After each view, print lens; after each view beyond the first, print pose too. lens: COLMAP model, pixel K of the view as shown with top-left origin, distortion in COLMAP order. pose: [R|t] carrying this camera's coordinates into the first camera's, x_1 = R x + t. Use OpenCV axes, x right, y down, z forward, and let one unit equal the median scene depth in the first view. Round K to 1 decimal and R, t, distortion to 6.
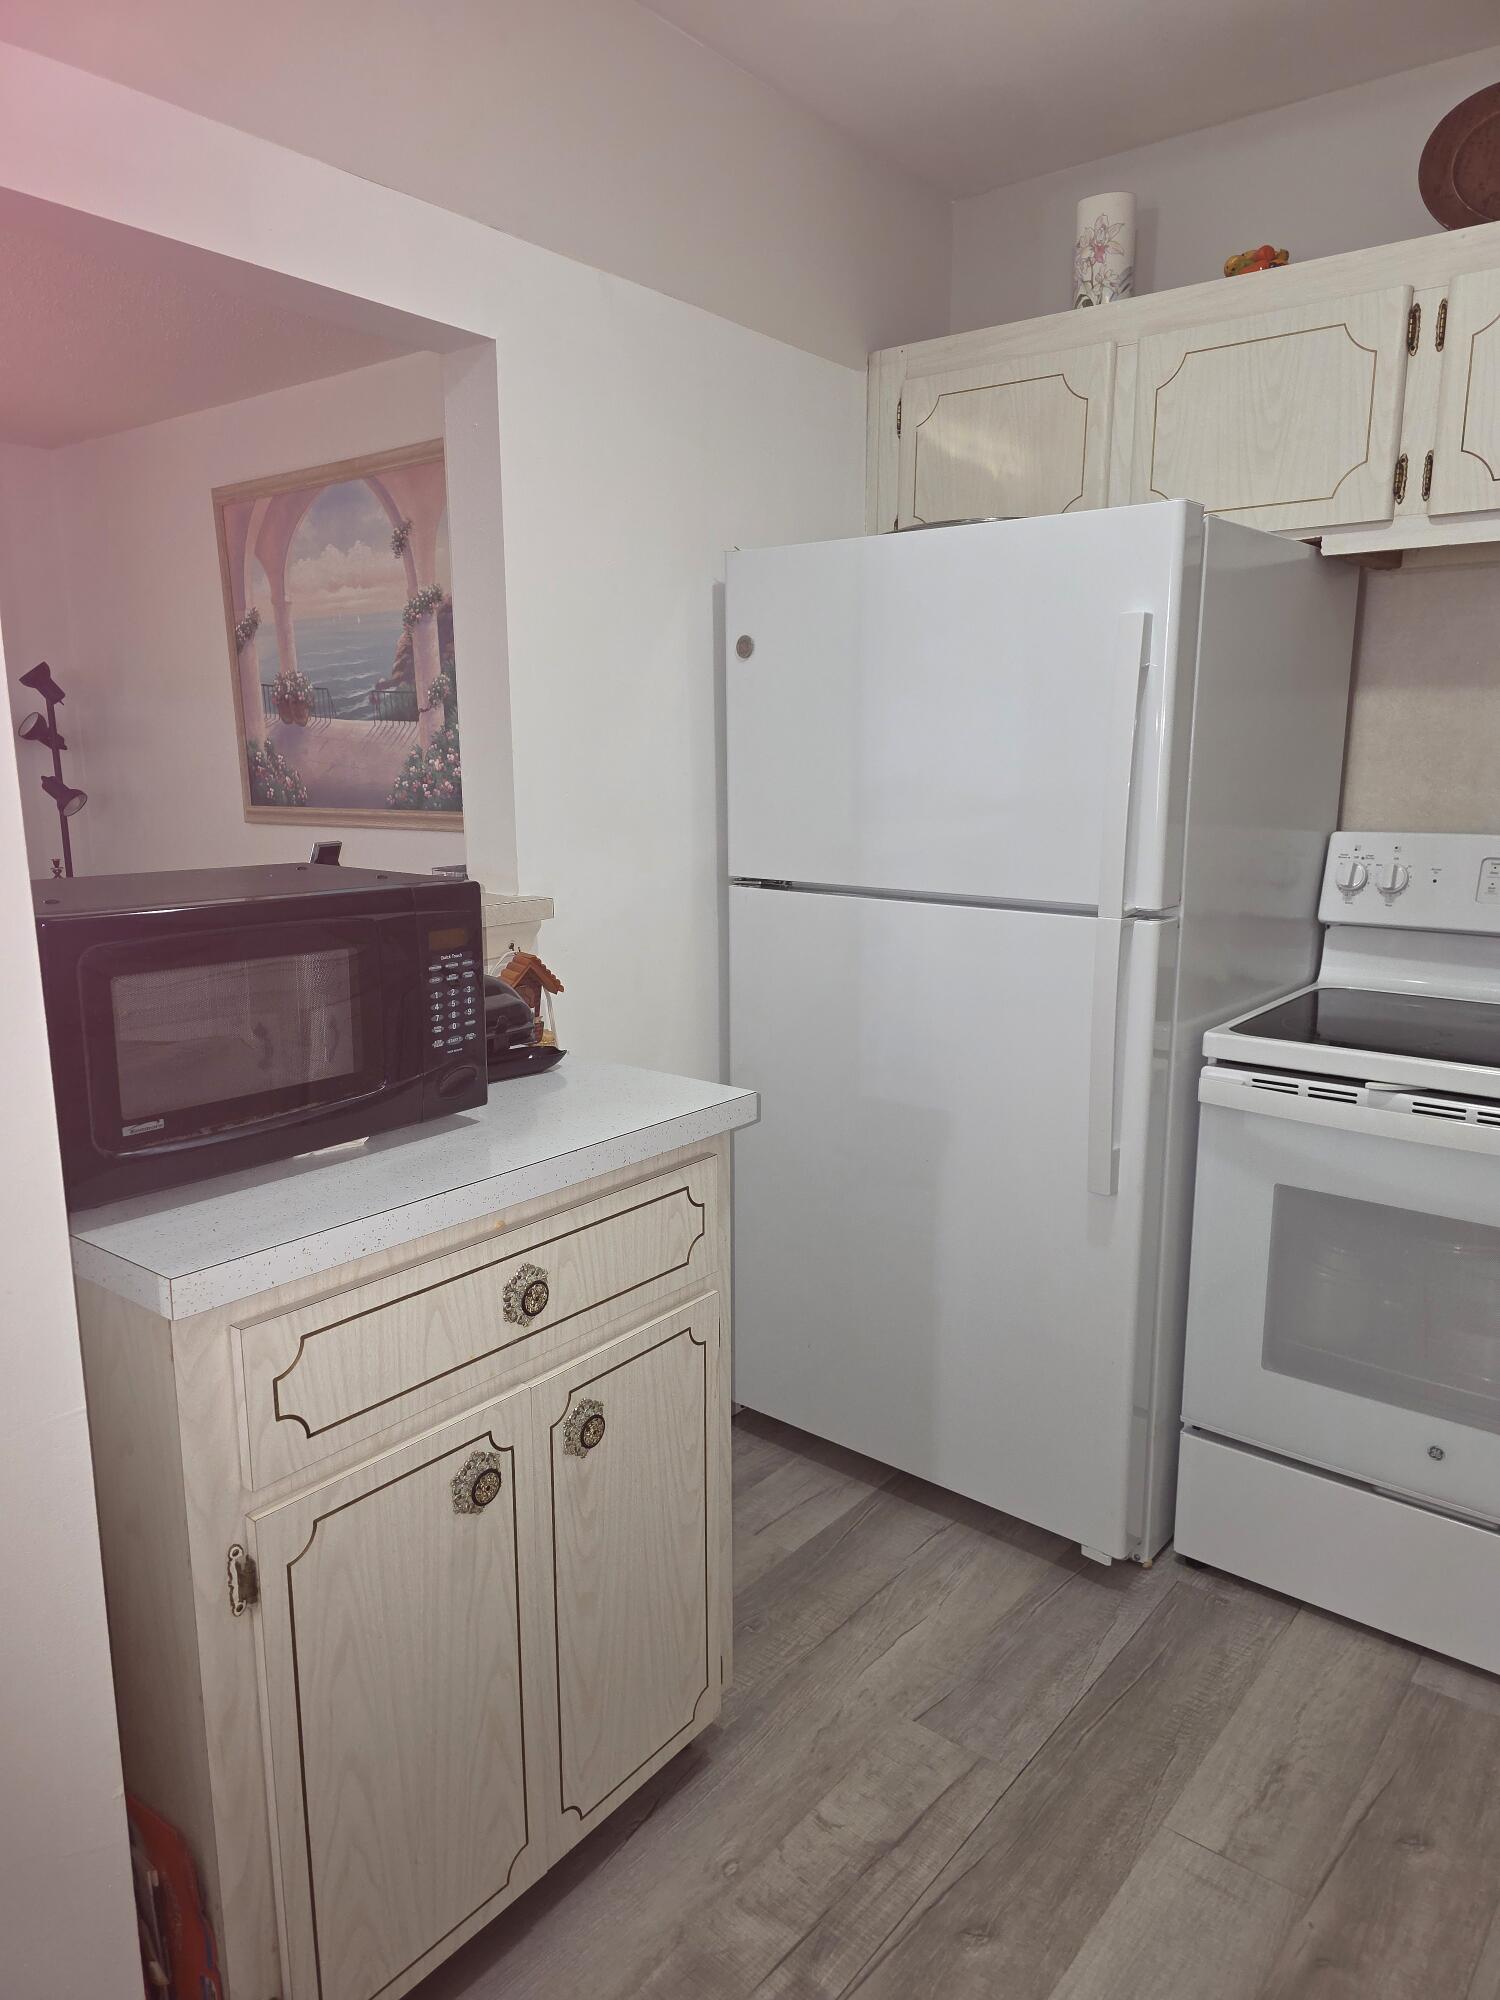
lens RADIAL K [[1339.1, 0, 756.2], [0, 1339.1, 1012.2], [0, 0, 1]] dist [0.054559, -0.047836]
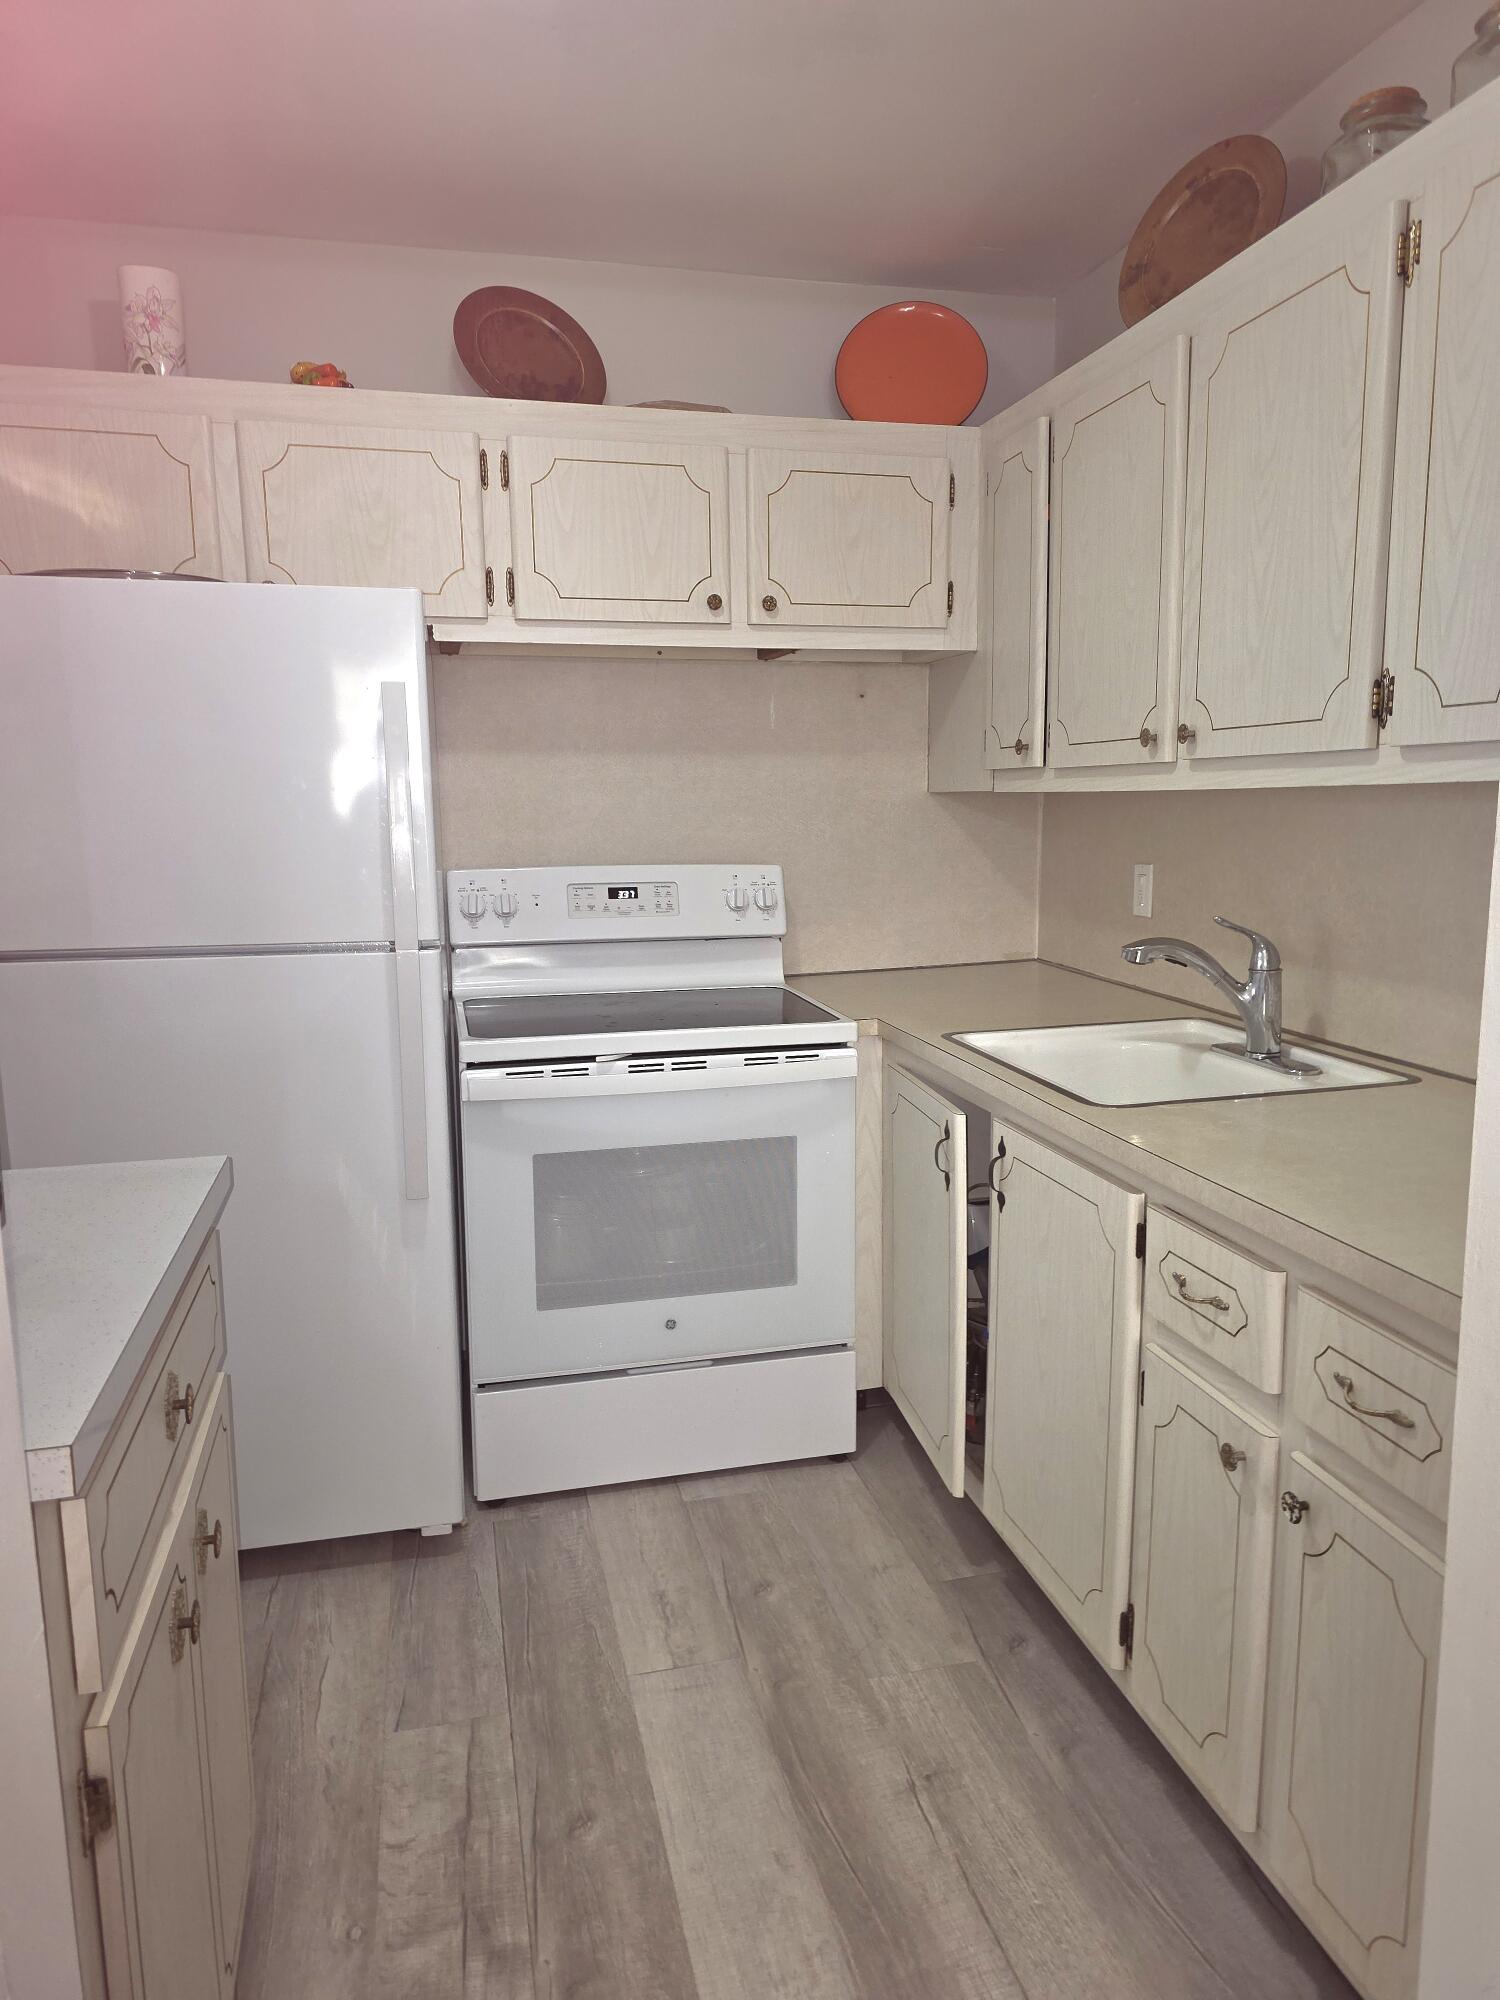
lens RADIAL K [[1339.1, 0, 756.2], [0, 1339.1, 1012.2], [0, 0, 1]] dist [0.054559, -0.047836]
pose [[0.617580, -0.131132, 0.775500, -0.435995], [0.162942, 0.985943, 0.036956, -0.012562], [-0.769445, 0.103538, 0.630265, 0.075470]]
